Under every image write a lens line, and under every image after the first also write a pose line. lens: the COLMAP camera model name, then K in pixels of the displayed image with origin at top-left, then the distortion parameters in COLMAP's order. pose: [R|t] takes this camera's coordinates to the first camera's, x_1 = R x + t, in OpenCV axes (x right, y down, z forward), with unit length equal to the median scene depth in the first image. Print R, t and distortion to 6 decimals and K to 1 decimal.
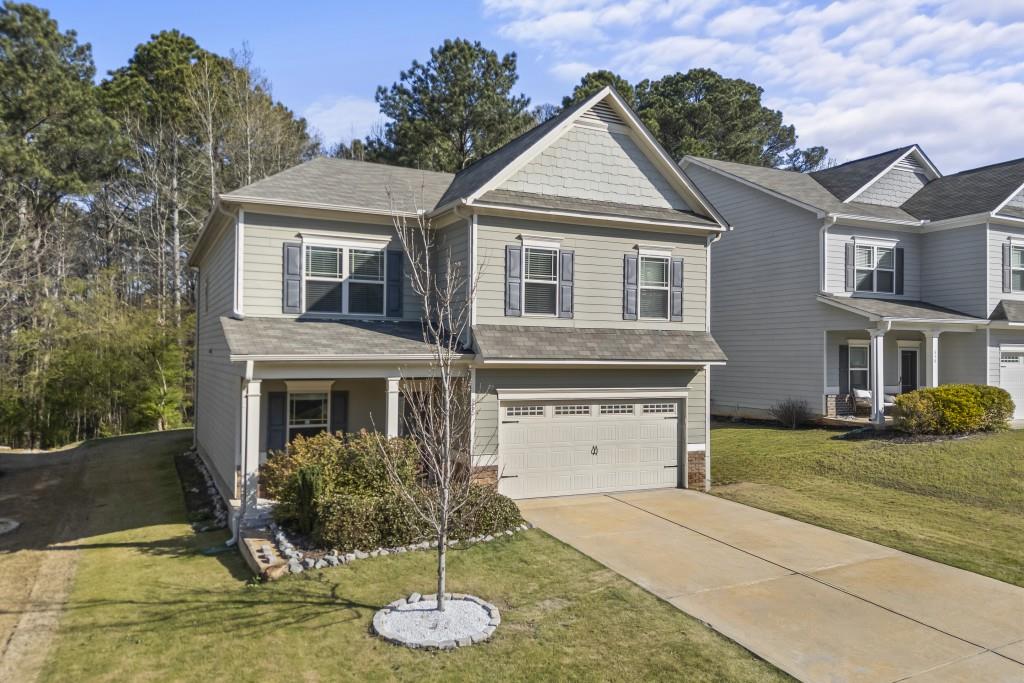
lens RADIAL K [[751.6, 0, 501.5], [0, 751.6, 342.2], [0, 0, 1]] dist [0.035356, -0.014166]
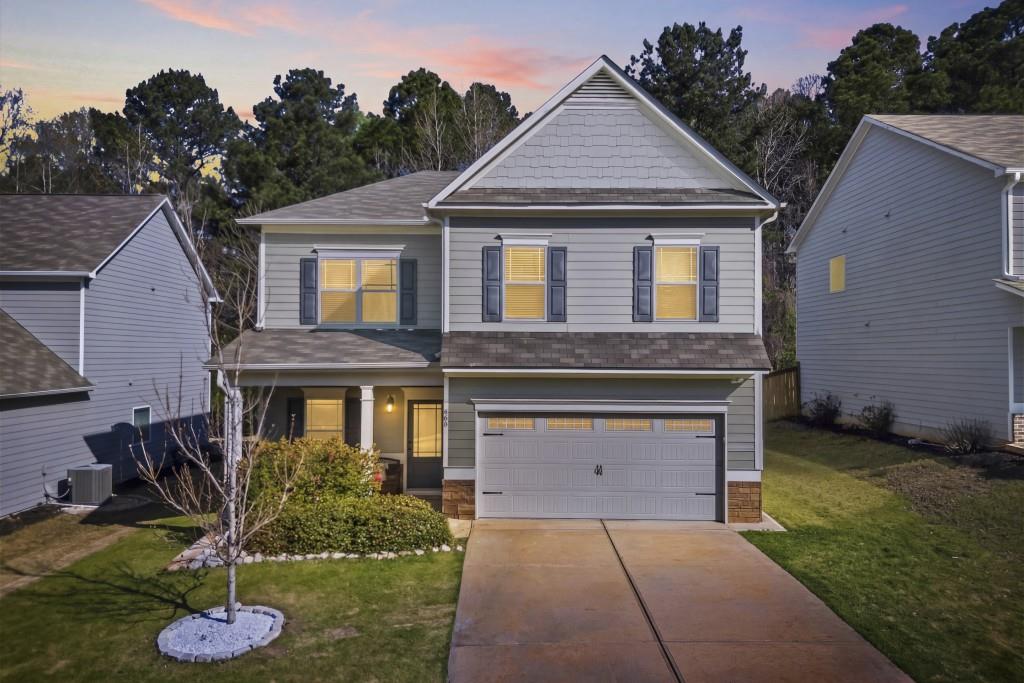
lens RADIAL K [[751.6, 0, 507.0], [0, 751.6, 342.9], [0, 0, 1]] dist [0.035356, -0.014166]
pose [[0.901604, -0.013737, -0.432344, 0.421203], [0.012419, 0.999906, -0.005873, -0.002322], [0.432384, -0.000075, 0.901690, 0.157153]]
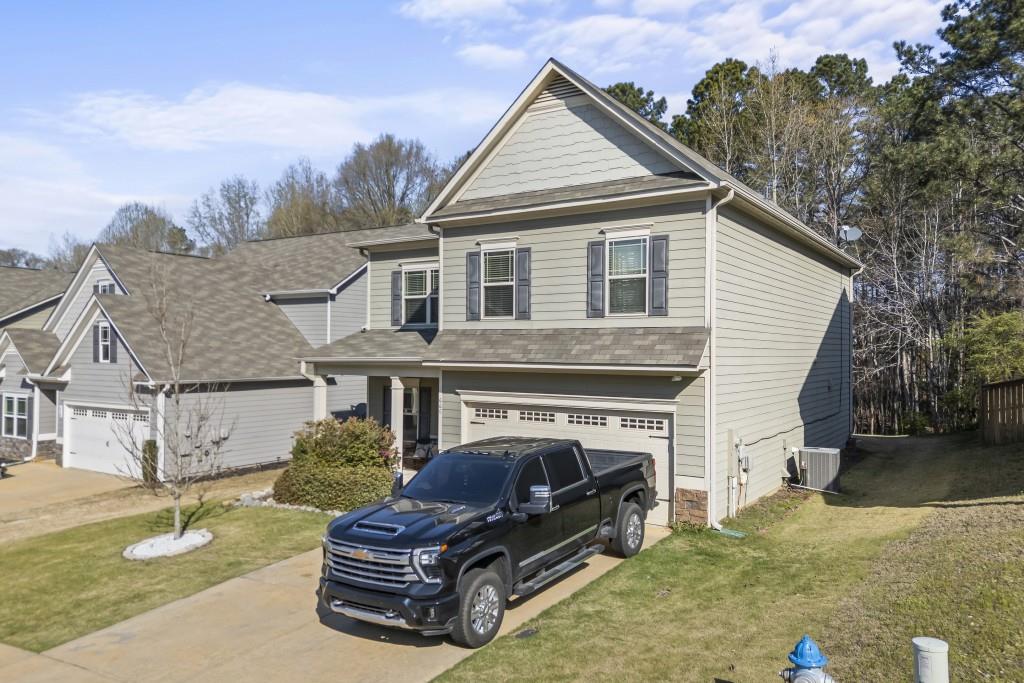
lens RADIAL K [[751.6, 0, 515.8], [0, 751.6, 343.0], [0, 0, 1]] dist [0.035356, -0.014166]
pose [[0.515479, -0.017474, -0.856724, 0.894613], [0.012438, 0.999839, -0.012909, 0.010077], [0.856812, -0.004001, 0.515613, 0.498632]]
